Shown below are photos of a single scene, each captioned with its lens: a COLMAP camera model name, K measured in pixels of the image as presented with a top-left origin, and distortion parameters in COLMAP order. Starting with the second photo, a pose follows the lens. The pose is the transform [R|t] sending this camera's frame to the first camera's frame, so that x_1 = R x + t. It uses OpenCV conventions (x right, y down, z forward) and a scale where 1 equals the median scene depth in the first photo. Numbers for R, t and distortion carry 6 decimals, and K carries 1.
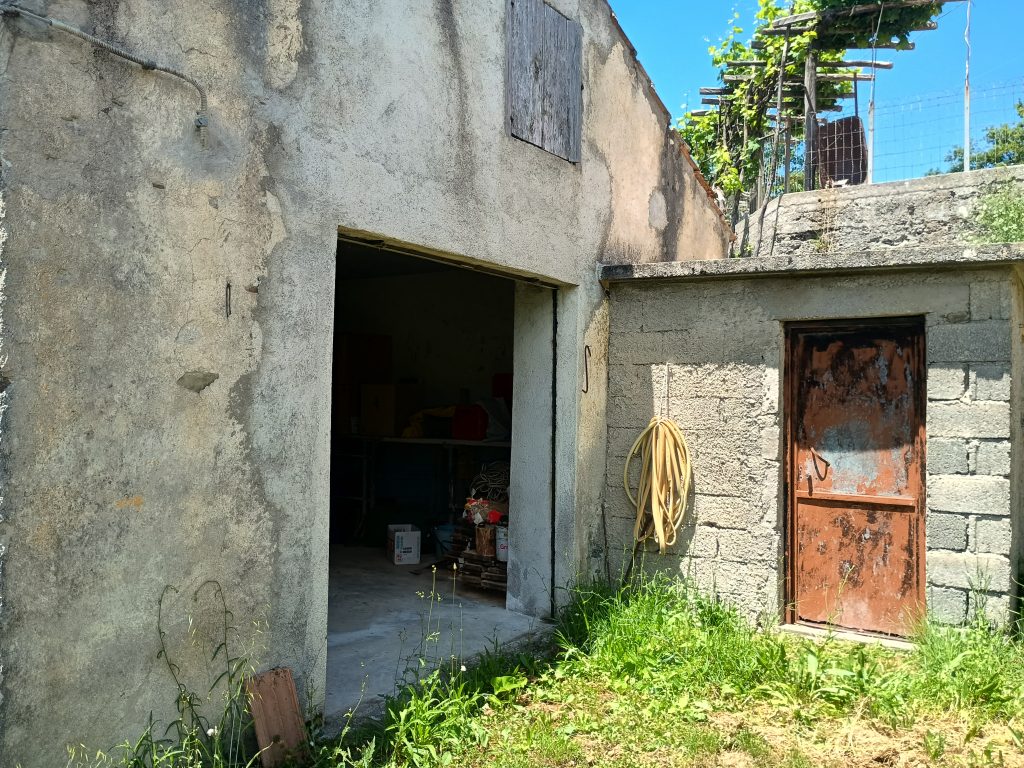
lens RADIAL K [[859.9, 0, 512.0], [0, 859.9, 384.0], [0, 0, 1]] dist [0.062723, -0.084051]
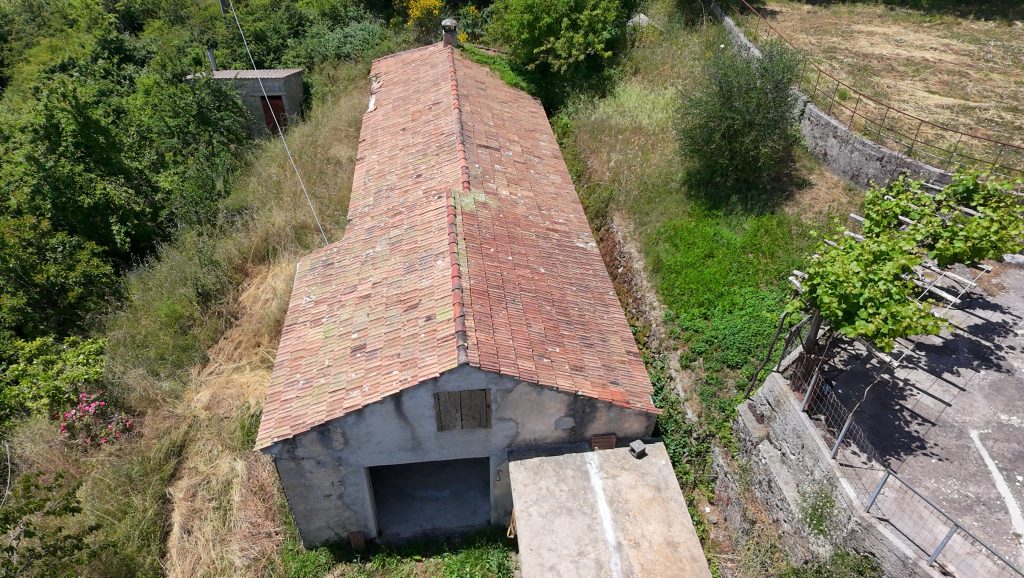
lens RADIAL K [[665.8, 0, 508.5], [0, 665.8, 285.9], [0, 0, 1]] dist [0.018583, -0.009899]
pose [[0.632694, 0.460239, -0.622799, 1.298118], [0.018278, 0.795133, 0.606160, -2.009394], [0.774186, -0.394897, 0.494663, 0.260181]]
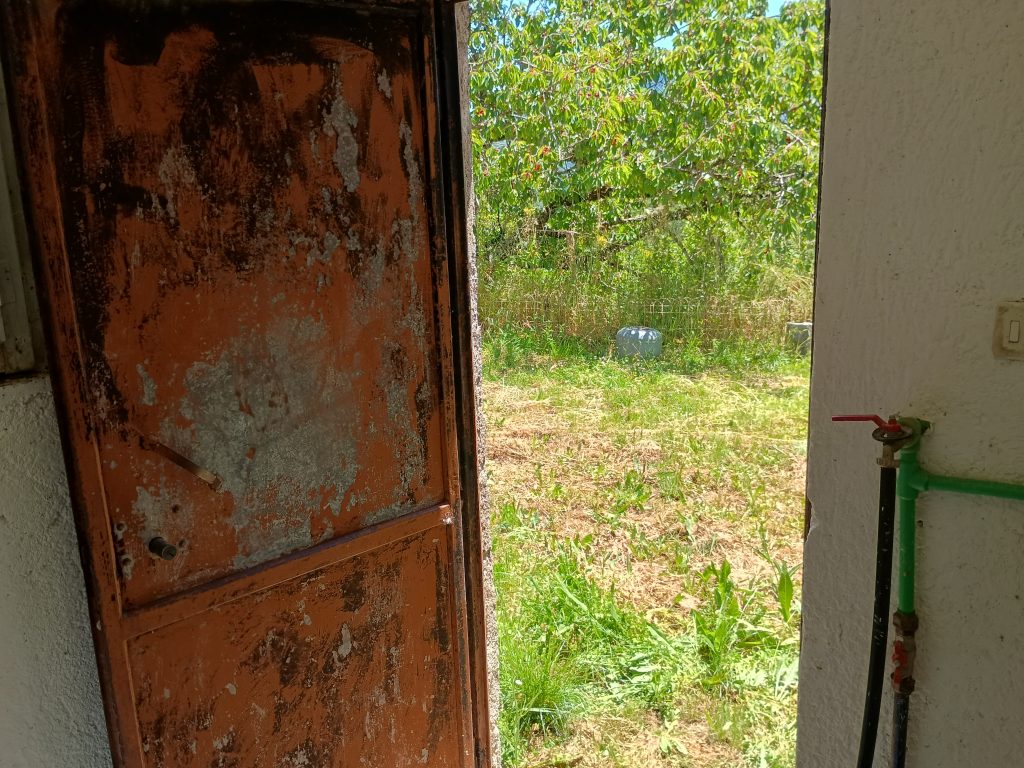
lens RADIAL K [[859.9, 0, 512.0], [0, 859.9, 384.0], [0, 0, 1]] dist [0.062723, -0.084051]
pose [[0.205257, -0.230672, 0.951136, 0.126855], [0.041452, 0.973005, 0.227031, -0.000368], [-0.977830, -0.007173, 0.209278, 0.885477]]
